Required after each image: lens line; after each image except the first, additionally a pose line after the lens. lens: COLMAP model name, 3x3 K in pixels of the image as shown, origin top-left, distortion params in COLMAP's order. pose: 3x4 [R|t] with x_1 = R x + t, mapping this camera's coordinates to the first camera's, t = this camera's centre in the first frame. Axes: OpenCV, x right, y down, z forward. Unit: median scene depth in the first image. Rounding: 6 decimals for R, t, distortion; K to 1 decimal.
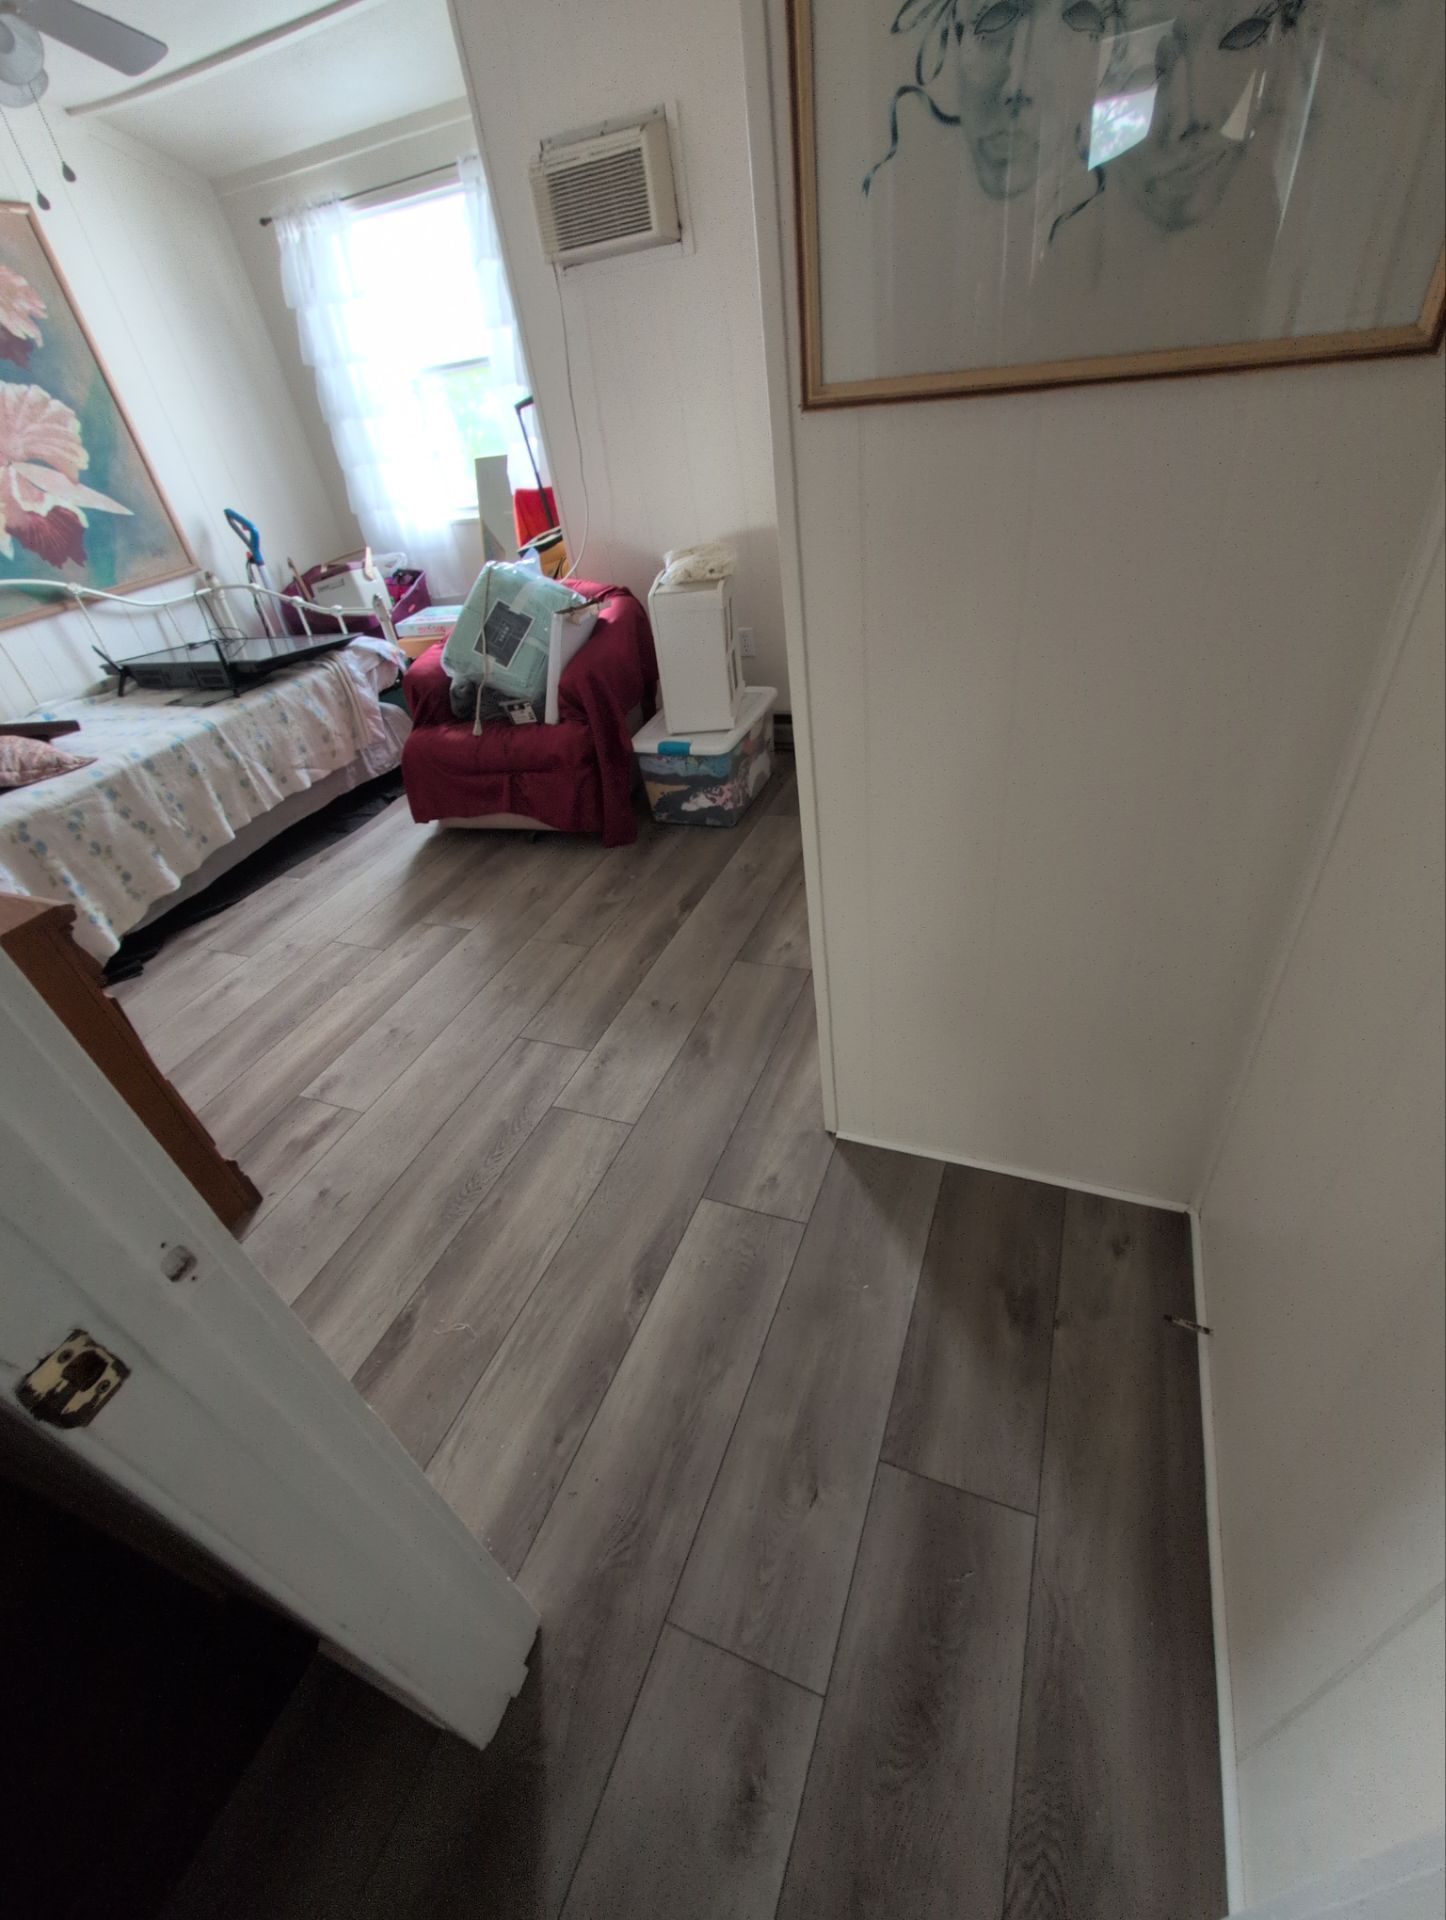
lens RADIAL K [[818.2, 0, 716.0], [0, 818.2, 960.5], [0, 0, 1]] dist [0.000679, -0.000243]
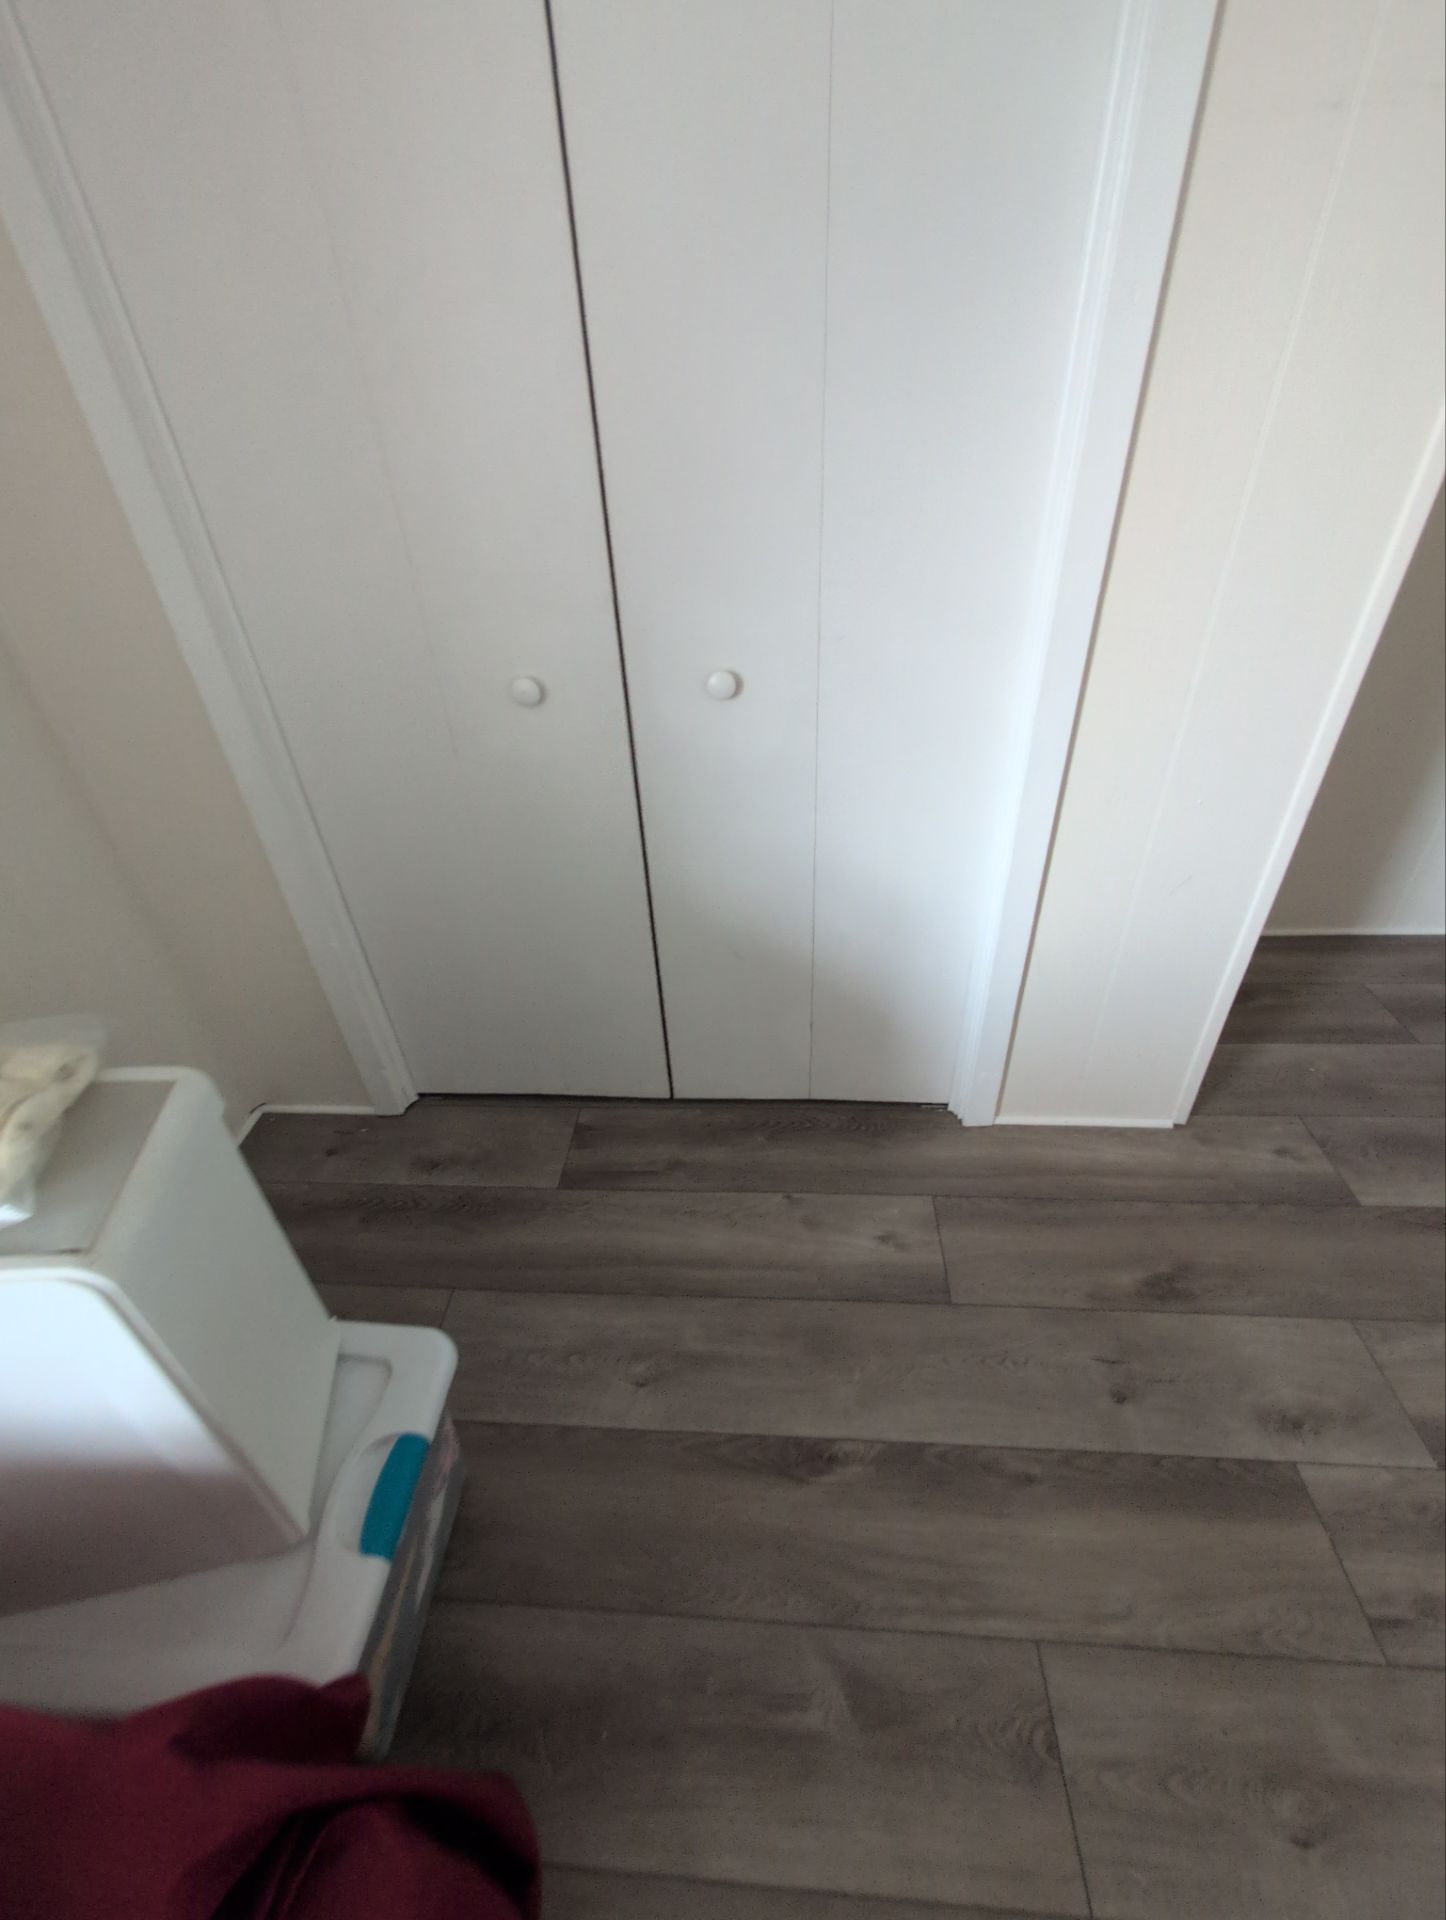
lens RADIAL K [[818.2, 0, 716.0], [0, 818.2, 960.5], [0, 0, 1]] dist [0.000679, -0.000243]
pose [[-0.303813, -0.418335, 0.855975, -0.346326], [0.636782, 0.579122, 0.509045, -0.583745], [-0.708665, 0.699724, 0.090443, 0.934853]]
